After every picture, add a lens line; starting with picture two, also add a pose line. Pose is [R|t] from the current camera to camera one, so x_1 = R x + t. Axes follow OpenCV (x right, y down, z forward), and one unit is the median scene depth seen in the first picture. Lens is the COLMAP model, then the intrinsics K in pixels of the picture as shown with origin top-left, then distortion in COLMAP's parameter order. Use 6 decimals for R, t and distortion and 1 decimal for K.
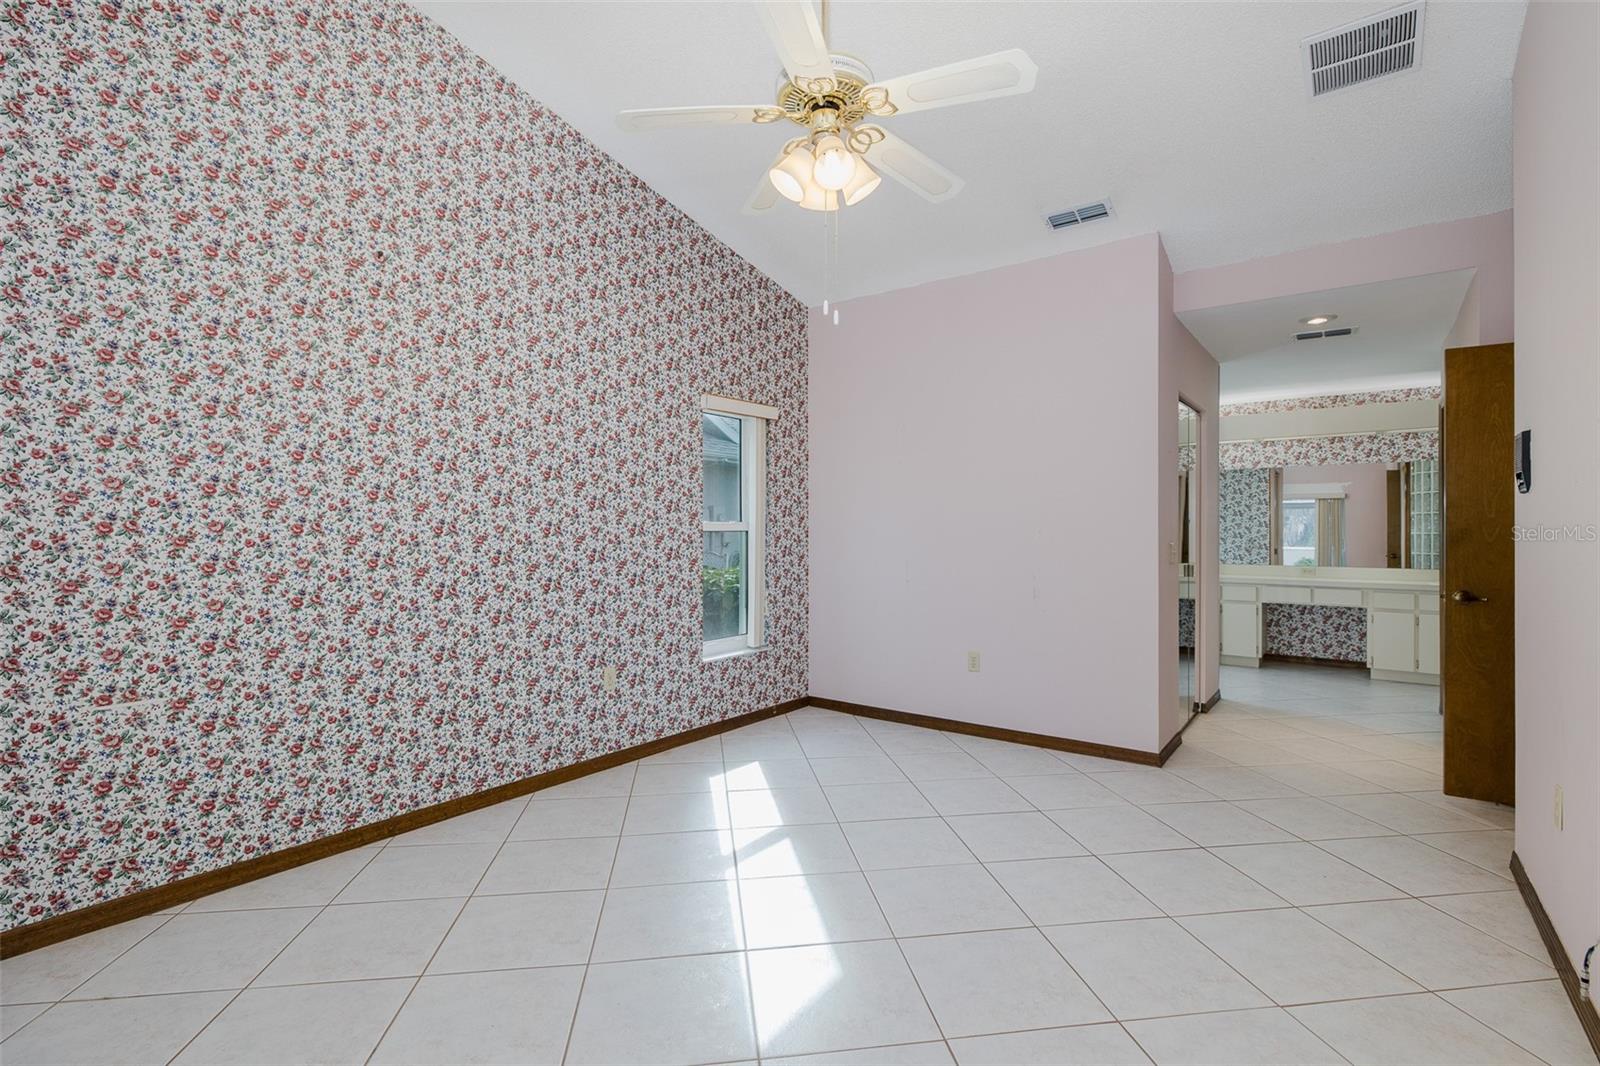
lens RADIAL K [[737.6, 0, 797.3], [0, 737.6, 529.5], [0, 0, 1]] dist [-0.007314, 0.001842]
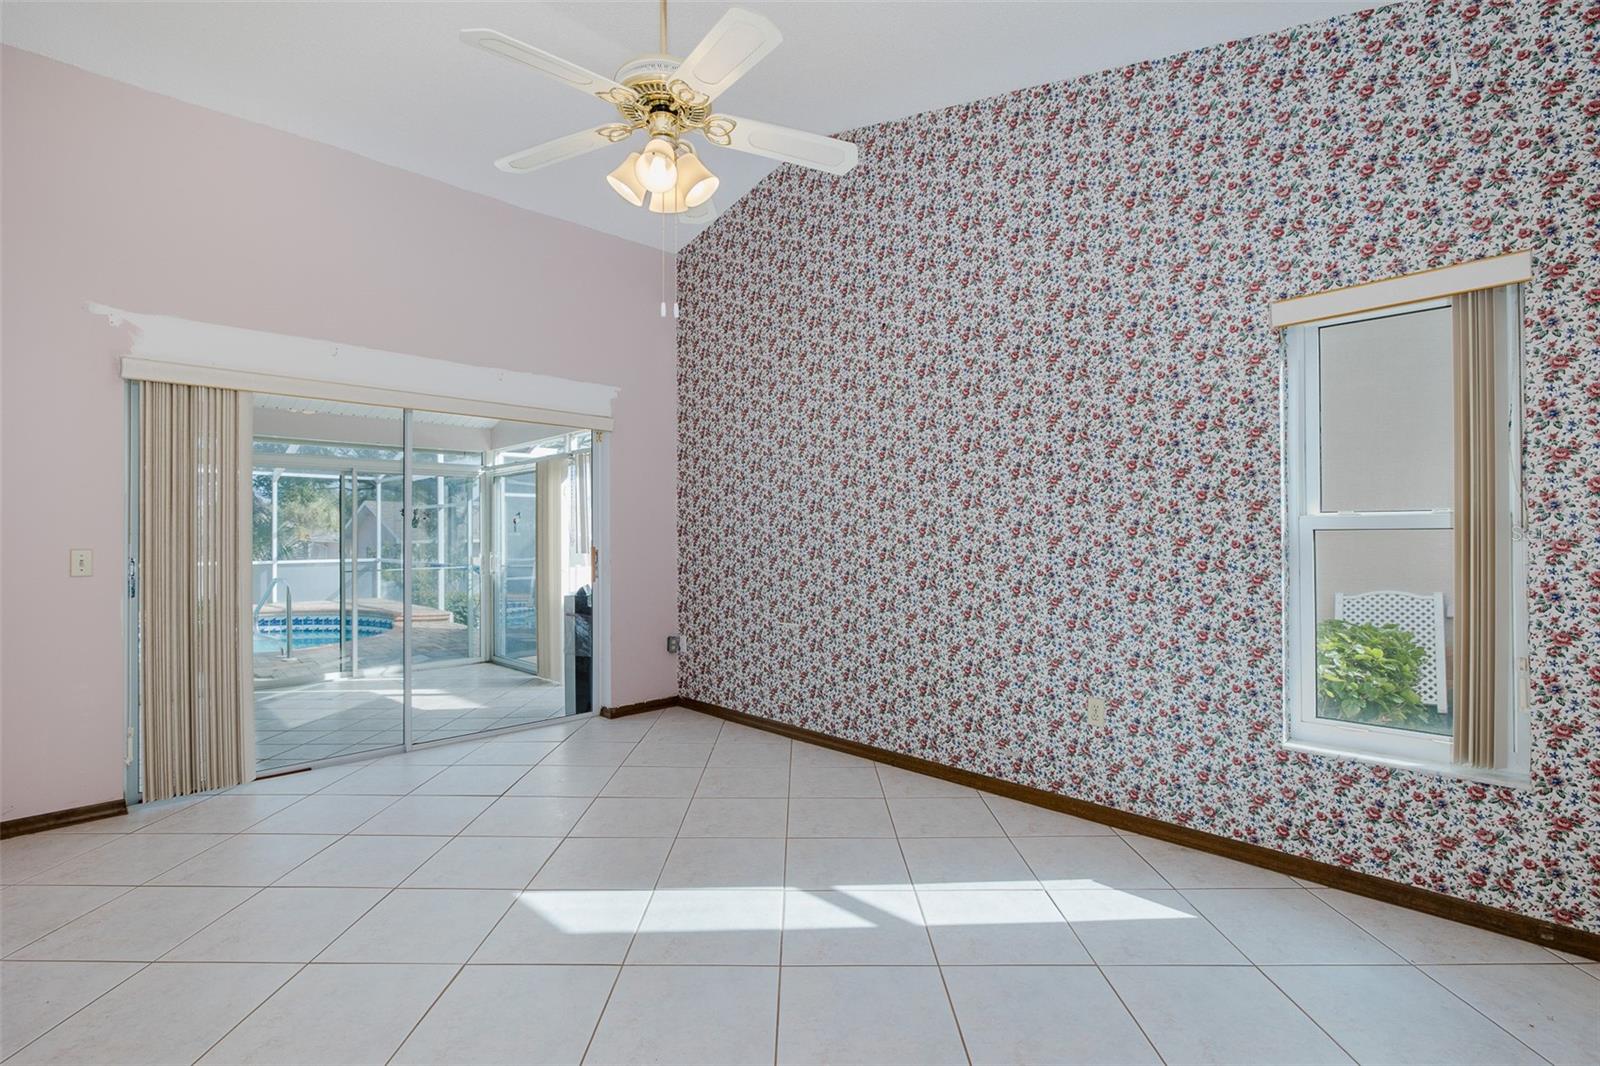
lens RADIAL K [[737.6, 0, 801.2], [0, 737.6, 533.8], [0, 0, 1]] dist [-0.007314, 0.001842]
pose [[-0.137512, -0.003424, -0.990494, 0.588548], [0.003113, 0.999988, -0.003889, 0.007466], [0.990495, -0.003618, -0.137500, 0.777687]]
